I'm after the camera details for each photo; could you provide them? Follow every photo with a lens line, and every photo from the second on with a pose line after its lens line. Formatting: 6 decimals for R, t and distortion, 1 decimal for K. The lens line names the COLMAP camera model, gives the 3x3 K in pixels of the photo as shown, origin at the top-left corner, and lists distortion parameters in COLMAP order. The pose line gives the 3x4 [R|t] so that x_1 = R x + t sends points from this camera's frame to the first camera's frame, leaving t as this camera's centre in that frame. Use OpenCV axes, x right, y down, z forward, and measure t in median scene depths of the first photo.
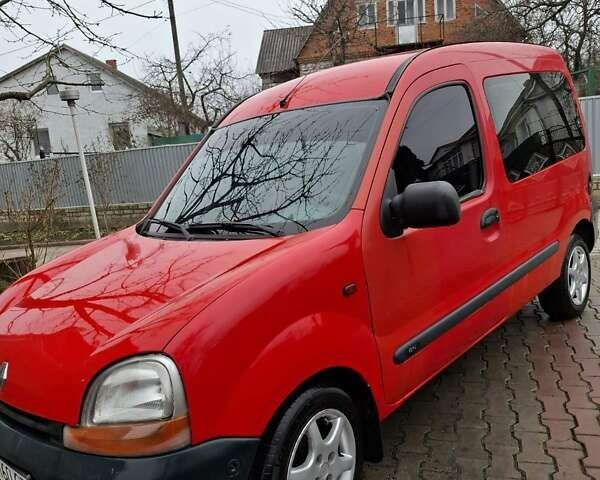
lens RADIAL K [[552.9, 0, 303.9], [0, 552.9, 245.5], [0, 0, 1]] dist [0.040932, 0.000000]
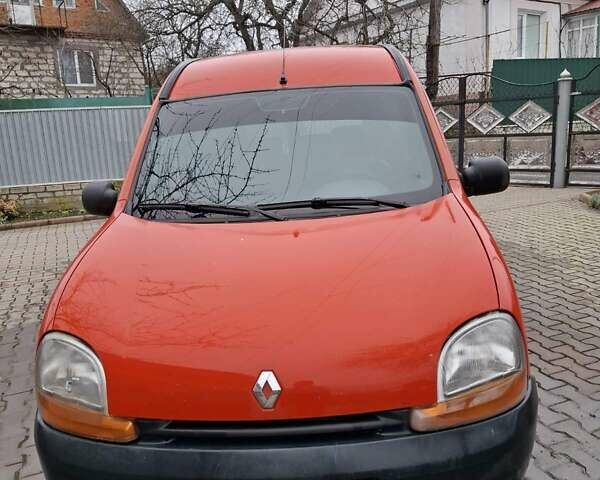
lens RADIAL K [[552.9, 0, 296.3], [0, 552.9, 238.3], [0, 0, 1]] dist [0.040932, 0.000000]
pose [[0.771606, -0.077129, 0.631407, -0.616698], [0.082401, 0.996378, 0.021015, 0.003468], [-0.630741, 0.035813, 0.775166, 0.217340]]
